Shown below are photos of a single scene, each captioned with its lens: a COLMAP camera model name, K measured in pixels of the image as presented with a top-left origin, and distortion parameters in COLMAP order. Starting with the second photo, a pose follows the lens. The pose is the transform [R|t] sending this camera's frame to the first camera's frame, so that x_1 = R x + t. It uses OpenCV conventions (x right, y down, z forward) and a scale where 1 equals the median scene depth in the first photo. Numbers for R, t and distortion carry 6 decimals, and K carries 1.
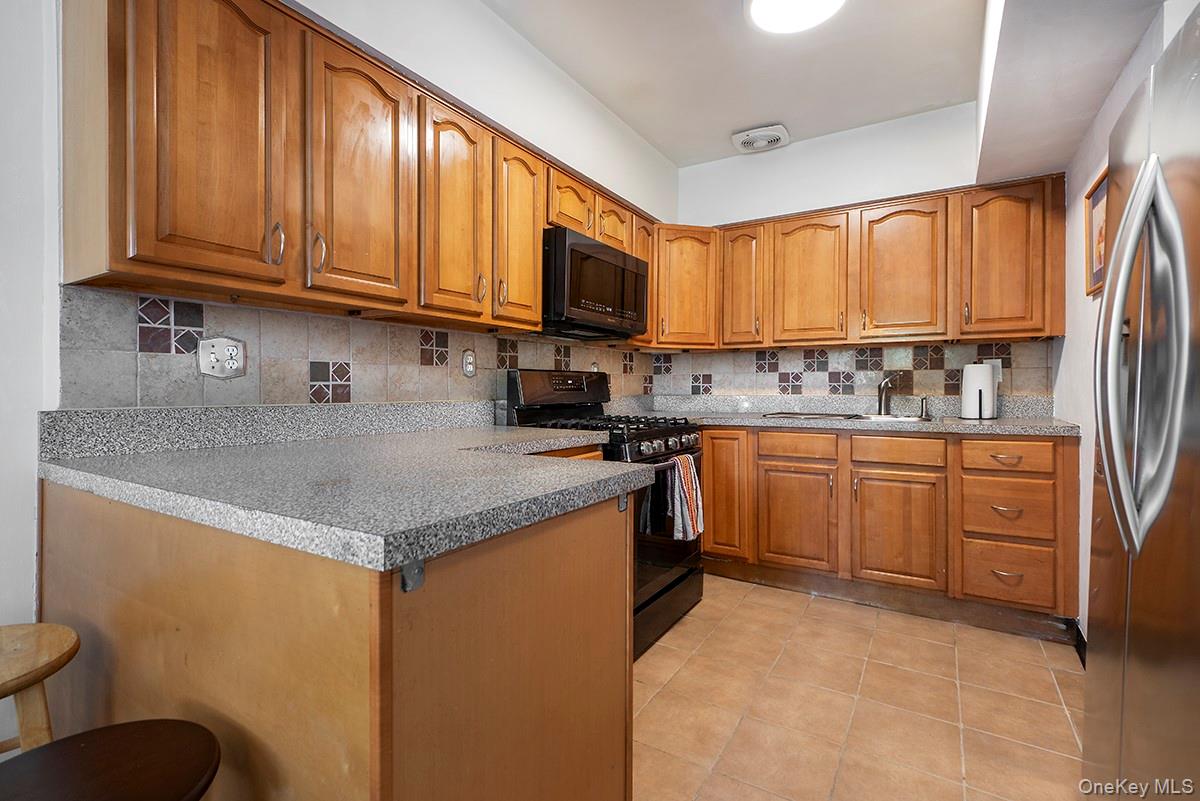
lens RADIAL K [[552.3, 0, 600.8], [0, 552.3, 392.6], [0, 0, 1]] dist [0.000886, 0.000035]
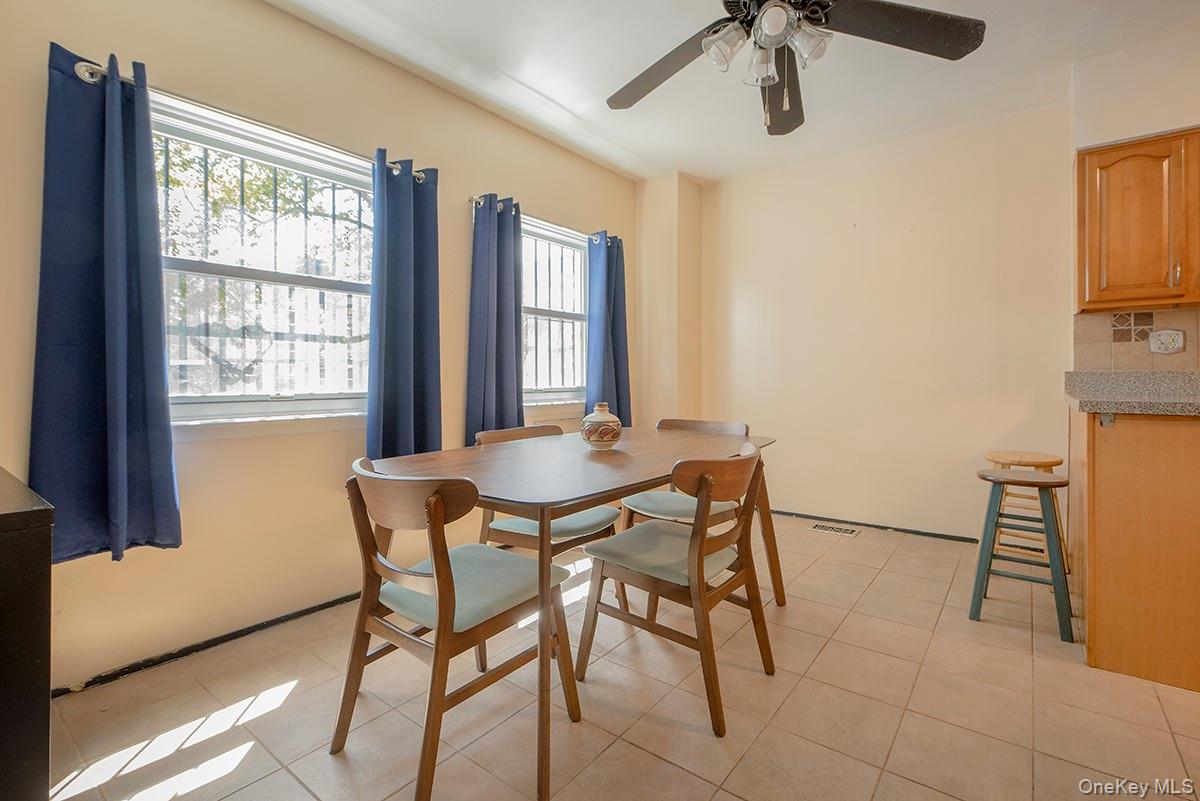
lens RADIAL K [[552.3, 0, 601.3], [0, 552.3, 378.5], [0, 0, 1]] dist [0.000886, 0.000035]
pose [[-0.109392, -0.000602, -0.993999, 1.276371], [-0.007019, 0.999975, 0.000167, 0.065262], [0.993974, 0.006995, -0.109393, -0.570486]]
